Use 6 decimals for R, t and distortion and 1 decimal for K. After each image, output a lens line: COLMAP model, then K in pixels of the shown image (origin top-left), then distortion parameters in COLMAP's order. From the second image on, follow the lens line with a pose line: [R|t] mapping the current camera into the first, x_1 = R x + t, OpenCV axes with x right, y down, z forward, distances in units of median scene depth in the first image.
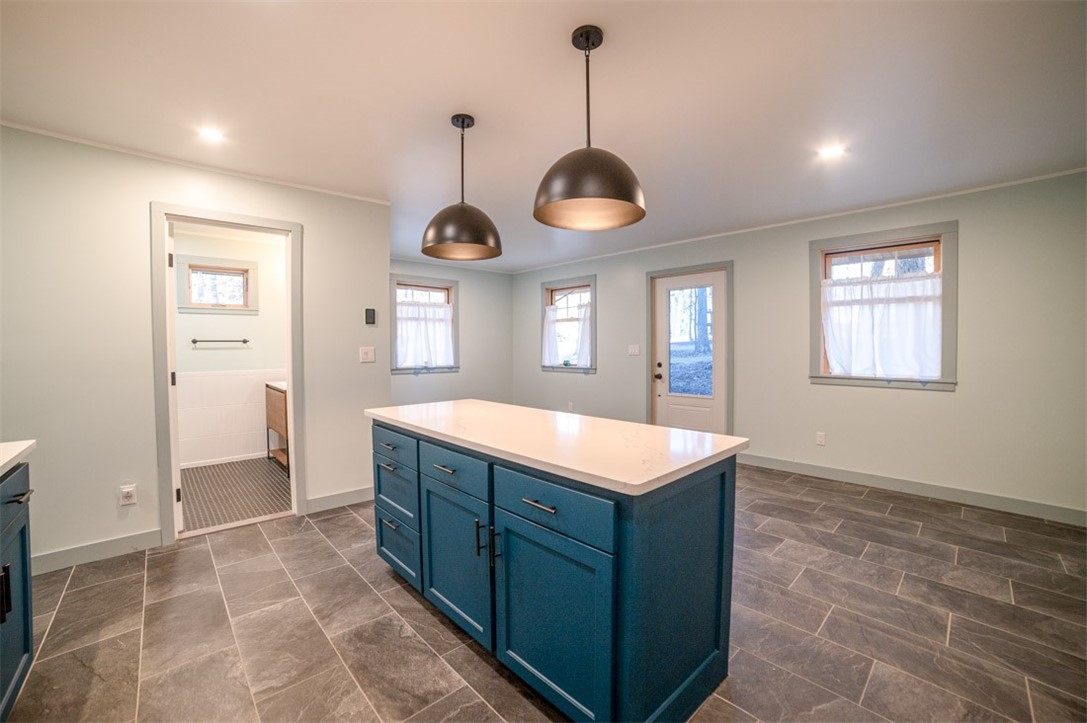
lens RADIAL K [[441.2, 0, 536.9], [0, 441.2, 357.3], [0, 0, 1]] dist [-0.107974, 0.036555]
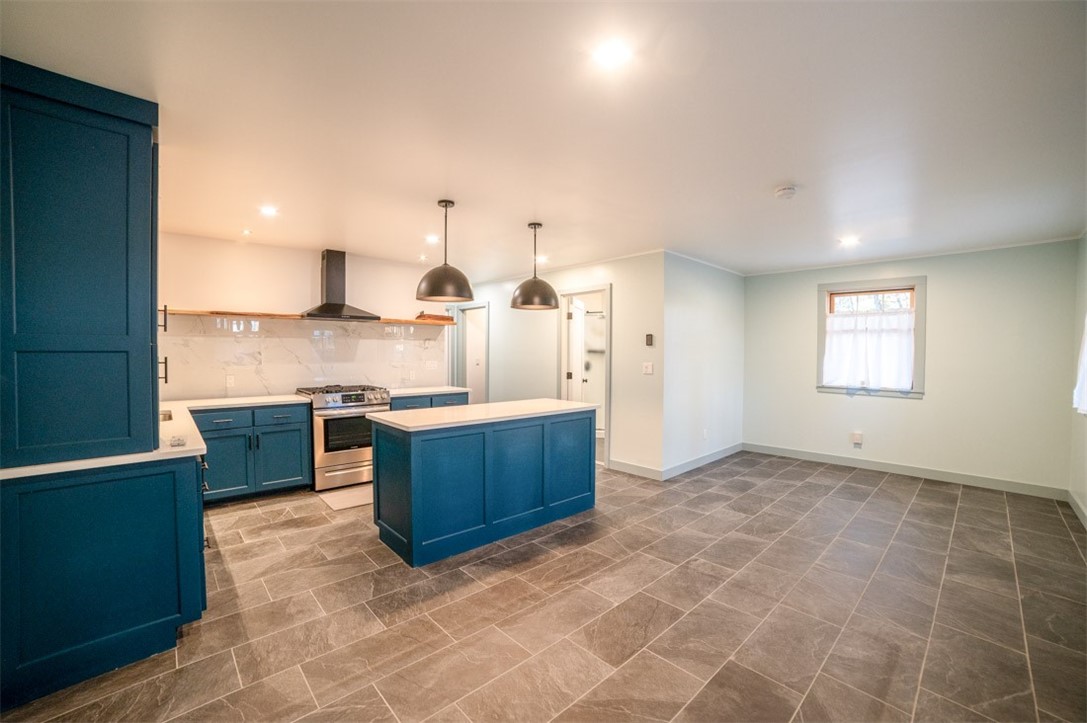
lens RADIAL K [[441.2, 0, 536.9], [0, 441.2, 357.3], [0, 0, 1]] dist [-0.107974, 0.036555]
pose [[-0.011879, 0.015395, -0.999811, 0.975650], [-0.032210, 0.999357, 0.015770, -0.050826], [0.999411, 0.032391, -0.011376, 0.676669]]
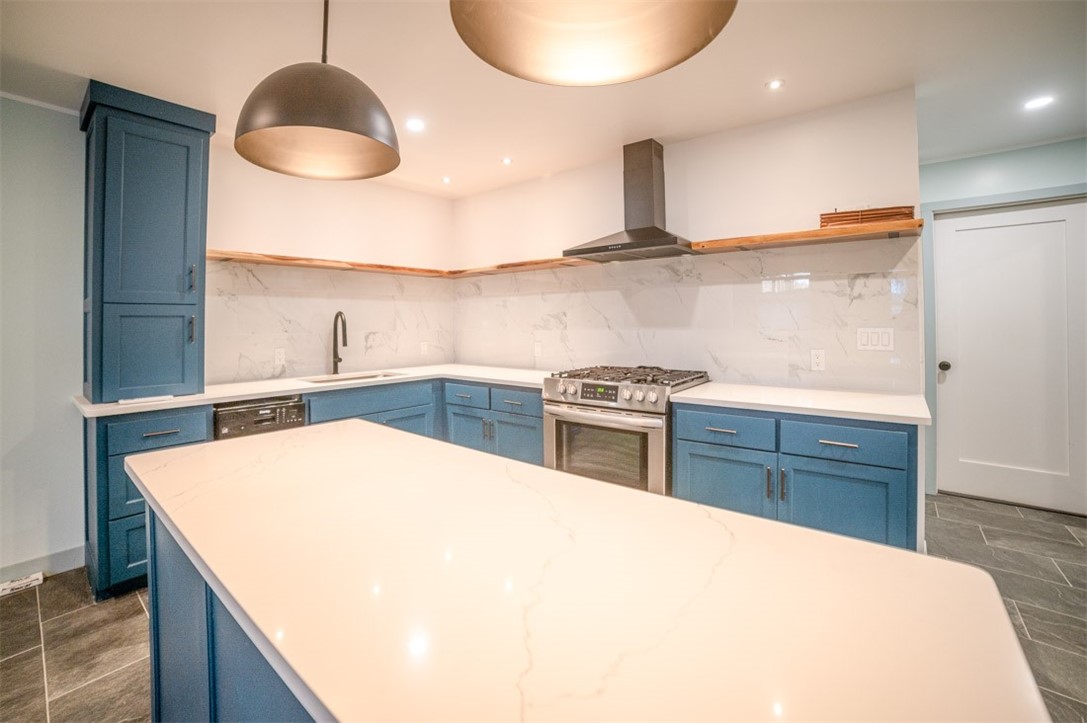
lens RADIAL K [[459.8, 0, 549.9], [0, 459.8, 318.6], [0, 0, 1]] dist [-0.102954, 0.024464]
pose [[-0.985845, 0.010053, -0.167360, -0.060279], [0.006277, 0.999714, 0.023078, -0.030672], [0.167544, 0.021700, -0.985626, 0.839192]]
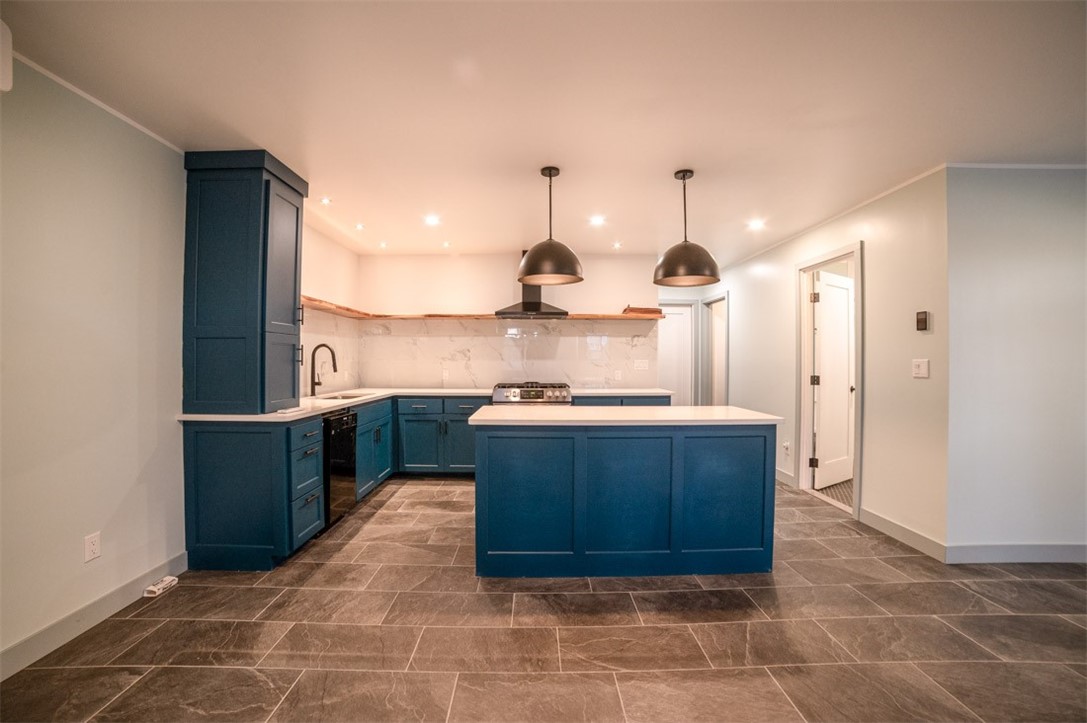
lens RADIAL K [[441.2, 0, 536.9], [0, 441.2, 357.3], [0, 0, 1]] dist [-0.107974, 0.036555]
pose [[-0.671504, -0.003380, -0.740993, 0.666906], [-0.022297, 0.999629, 0.015646, -0.022572], [0.740665, 0.027028, -0.671330, 0.993355]]
